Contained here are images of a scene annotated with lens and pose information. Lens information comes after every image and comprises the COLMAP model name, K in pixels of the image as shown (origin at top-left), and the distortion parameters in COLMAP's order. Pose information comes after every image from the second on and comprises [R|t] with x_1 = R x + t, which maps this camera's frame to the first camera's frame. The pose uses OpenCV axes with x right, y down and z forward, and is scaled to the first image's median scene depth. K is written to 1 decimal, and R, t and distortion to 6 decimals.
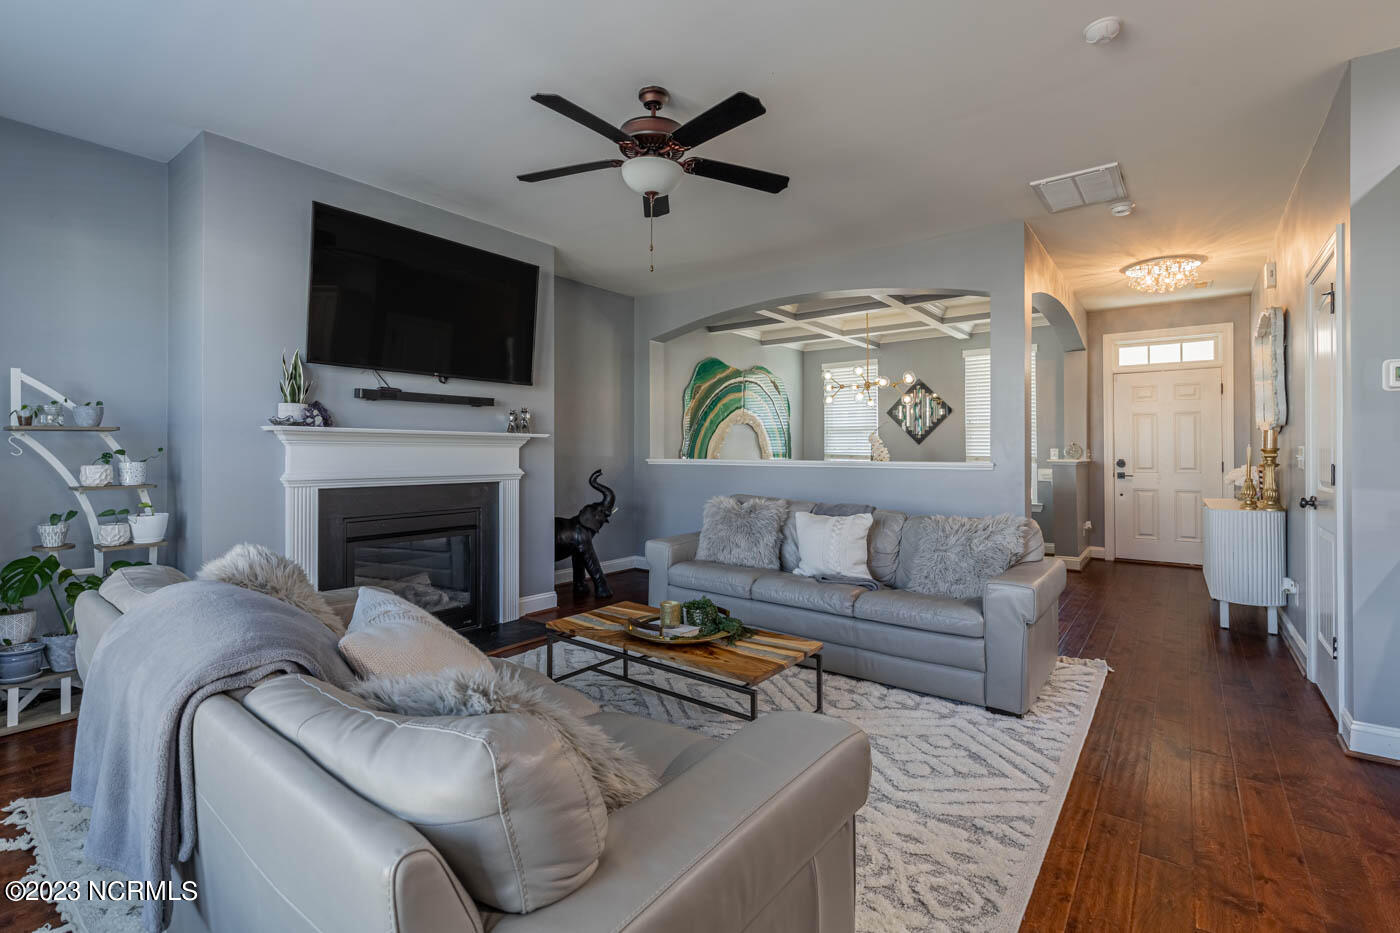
lens RADIAL K [[649.5, 0, 678.0], [0, 649.5, 450.3], [0, 0, 1]] dist [0.009091, -0.000477]
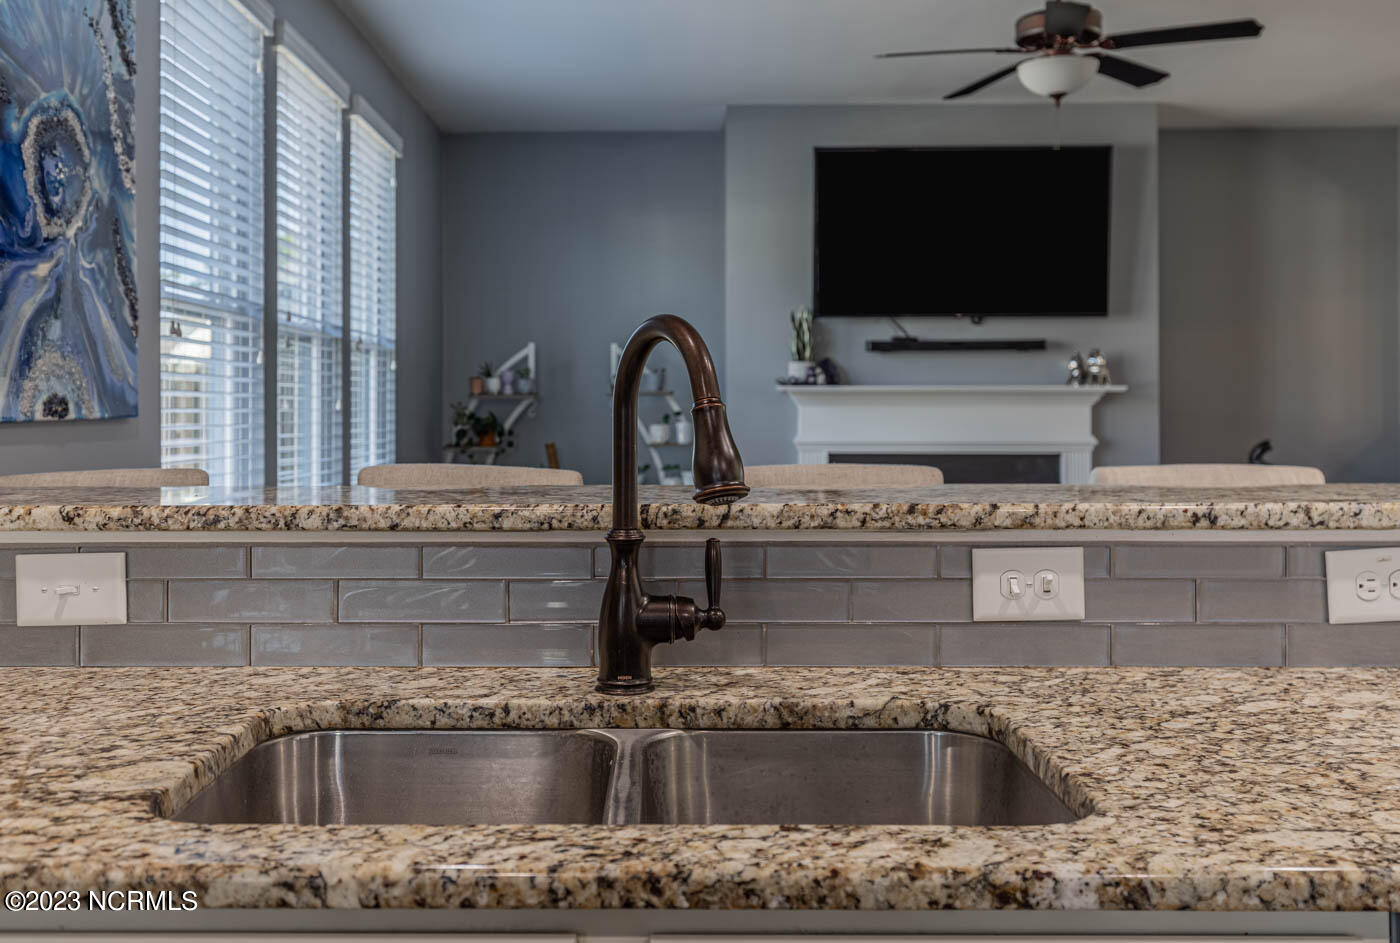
lens RADIAL K [[1252.0, 0, 683.0], [0, 1252.0, 414.2], [0, 0, 1]] dist [-0.018227, -0.001988]
pose [[0.621424, 0.000048, -0.783474, 0.694625], [0.006648, 0.999964, 0.005335, -0.005779], [0.783446, -0.008524, 0.621401, -0.261170]]
